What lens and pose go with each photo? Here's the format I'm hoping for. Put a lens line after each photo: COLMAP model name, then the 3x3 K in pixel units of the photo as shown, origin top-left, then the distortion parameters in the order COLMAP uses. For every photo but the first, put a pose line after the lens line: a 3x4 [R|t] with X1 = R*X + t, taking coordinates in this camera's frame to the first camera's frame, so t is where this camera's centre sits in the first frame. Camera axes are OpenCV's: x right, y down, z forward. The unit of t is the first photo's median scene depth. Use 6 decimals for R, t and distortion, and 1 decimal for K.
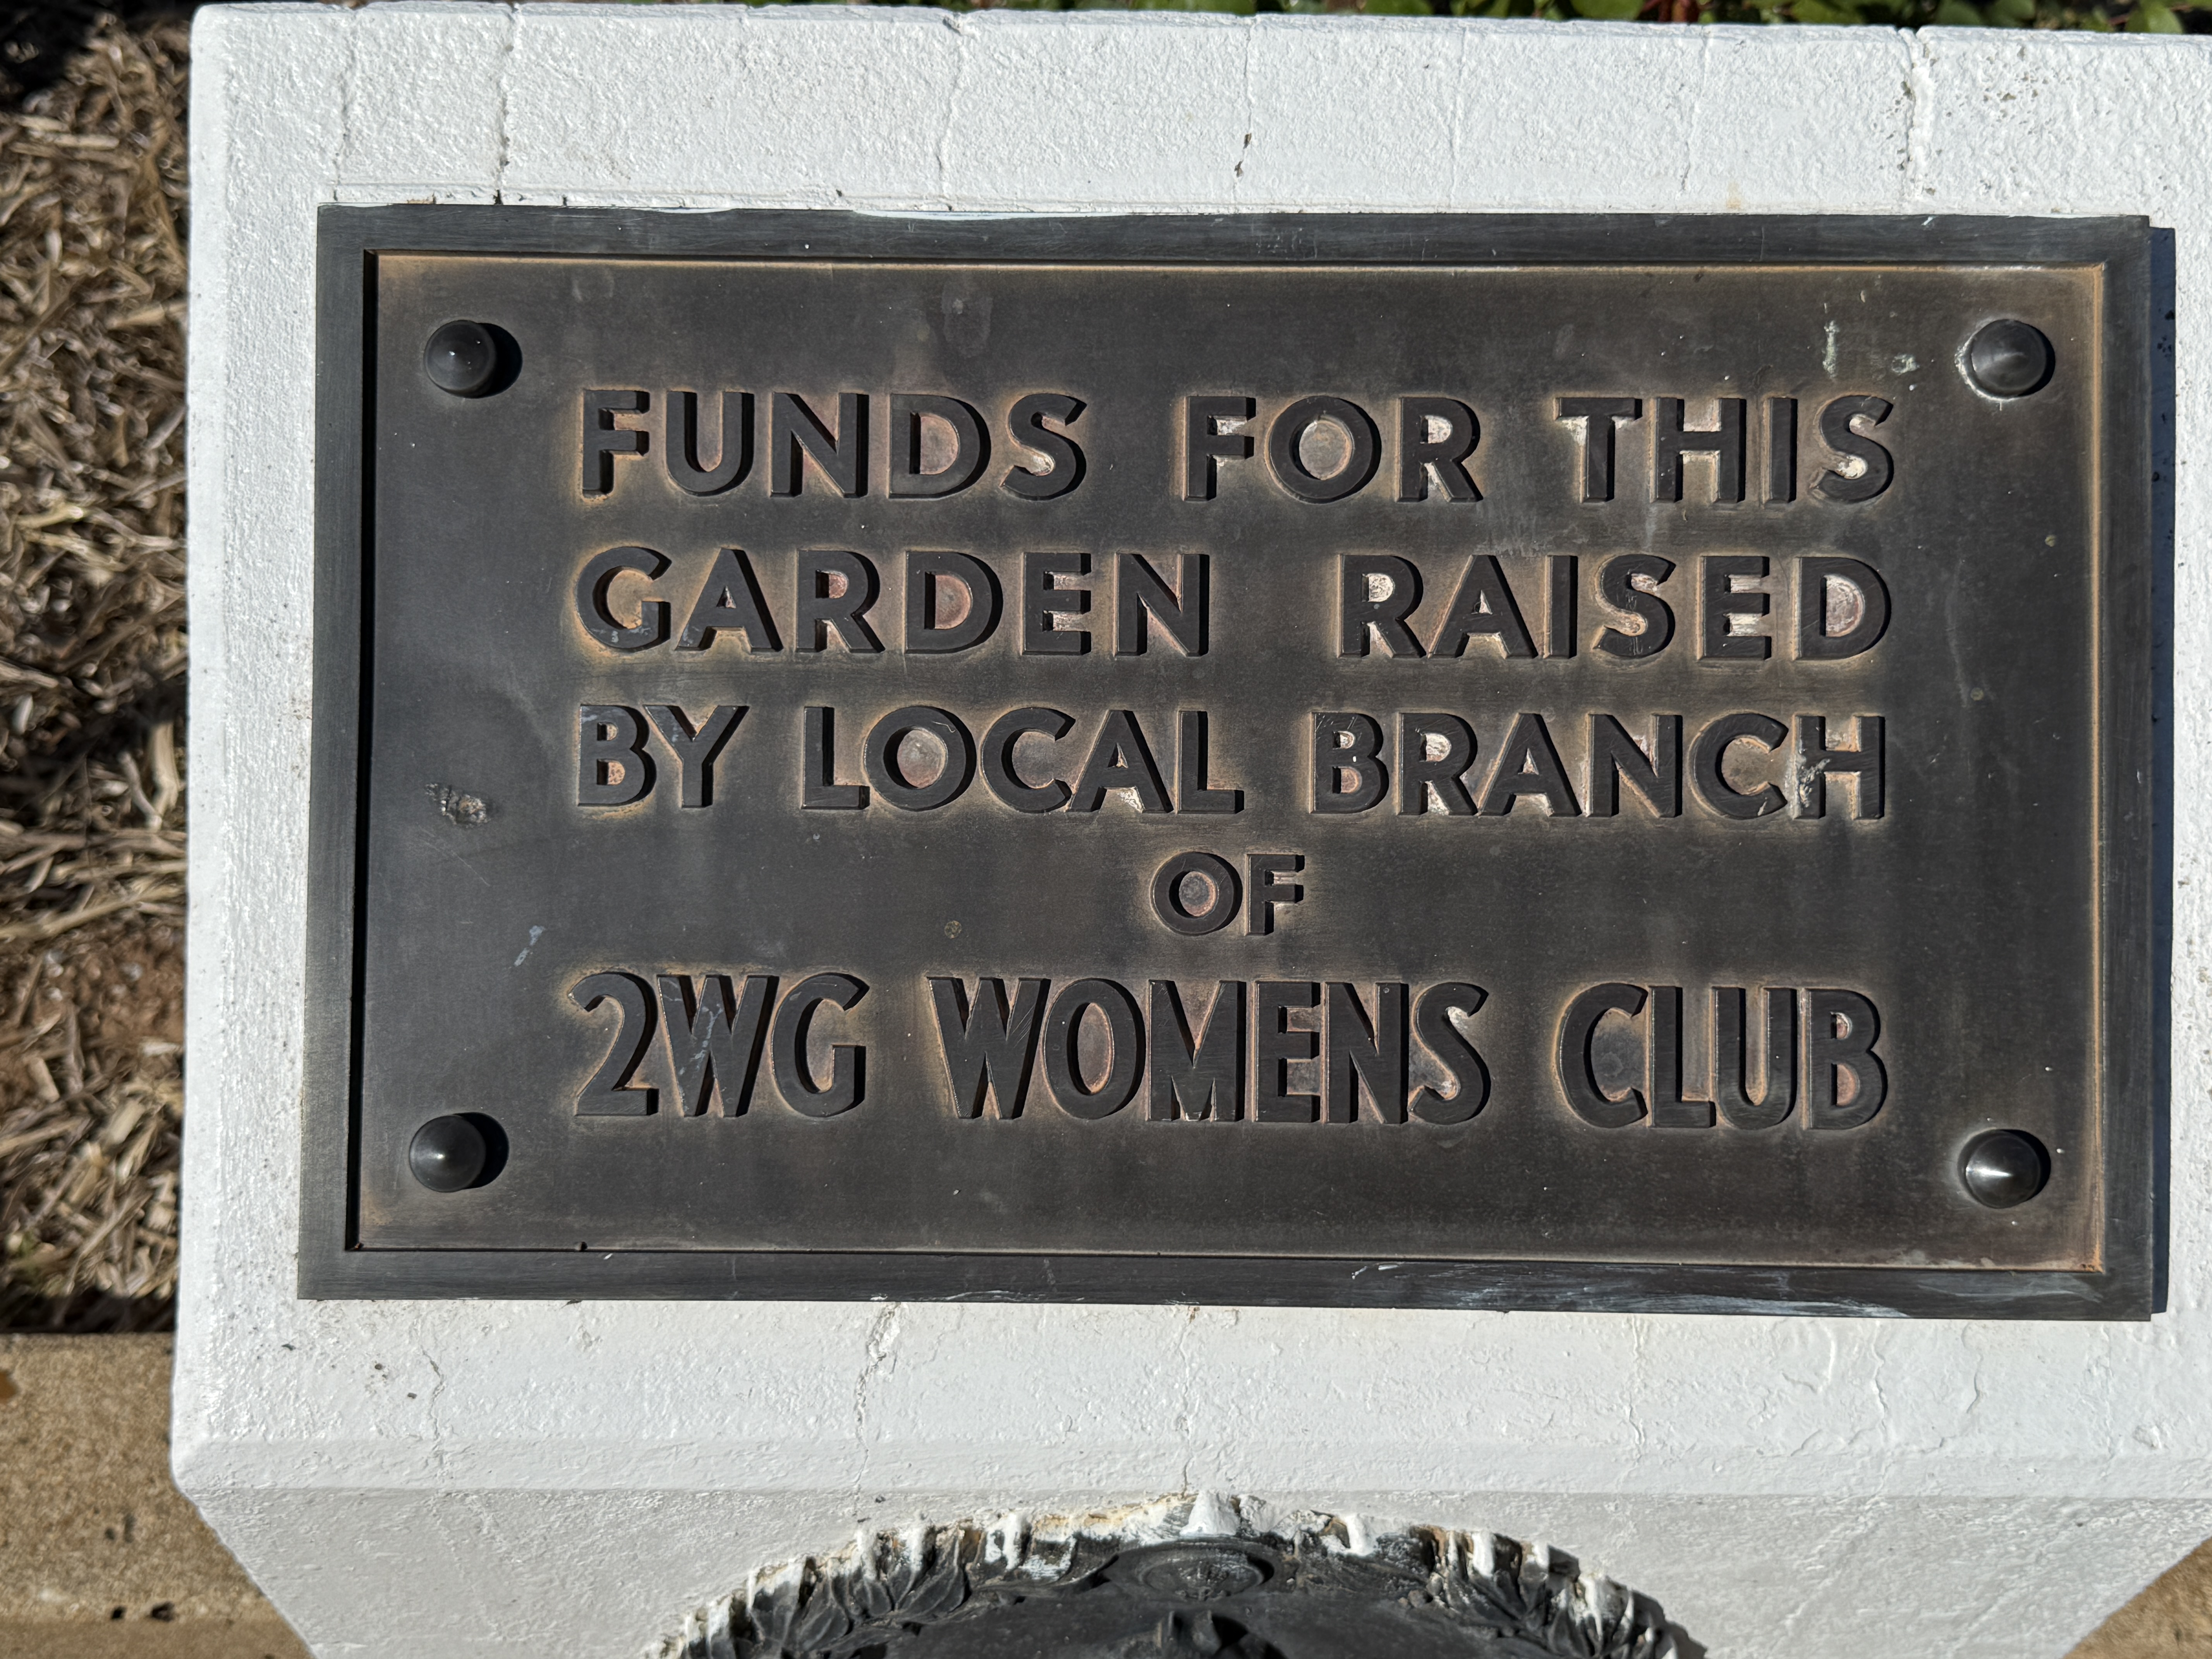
lens RADIAL K [[2638.9, 0, 1099.0], [0, 2638.9, 828.8], [0, 0, 1]] dist [0.115689, 0.000000]
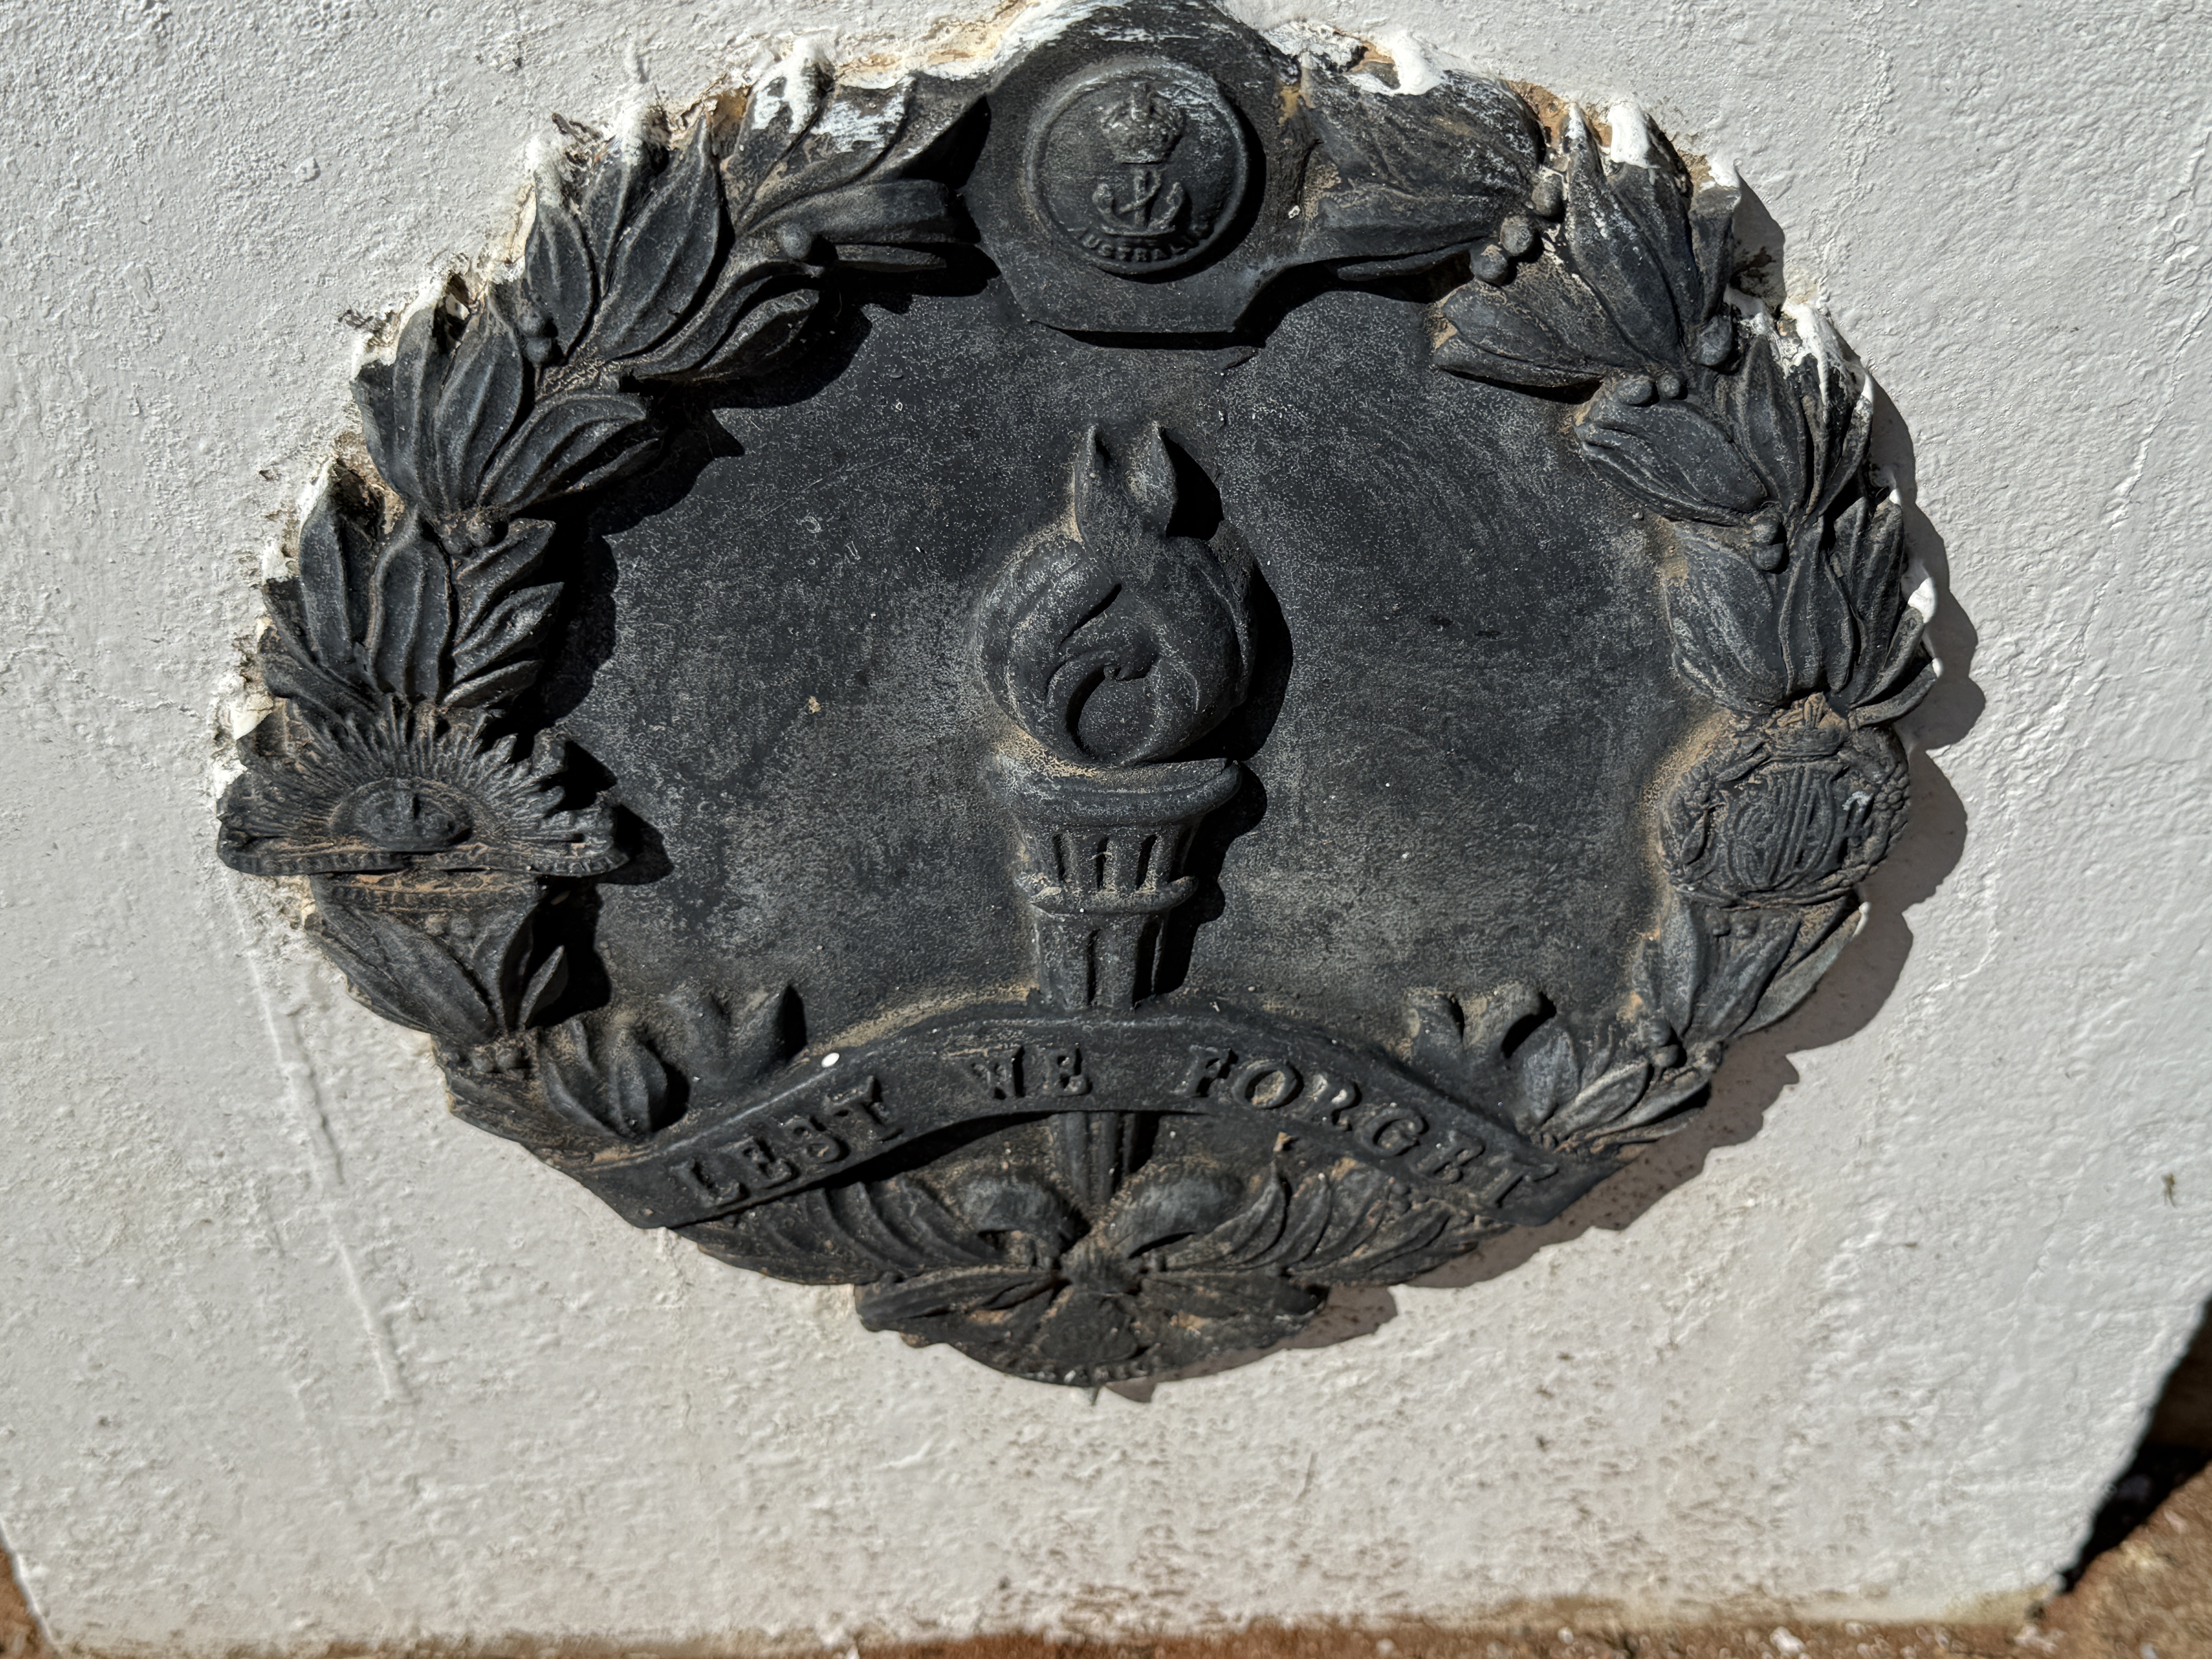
lens RADIAL K [[2638.9, 0, 1113.9], [0, 2638.9, 829.7], [0, 0, 1]] dist [0.115689, 0.000000]
pose [[0.999098, -0.021616, 0.036564, 0.009579], [0.029813, 0.970028, -0.241157, 0.551481], [-0.030255, 0.242029, 0.969797, 0.484698]]
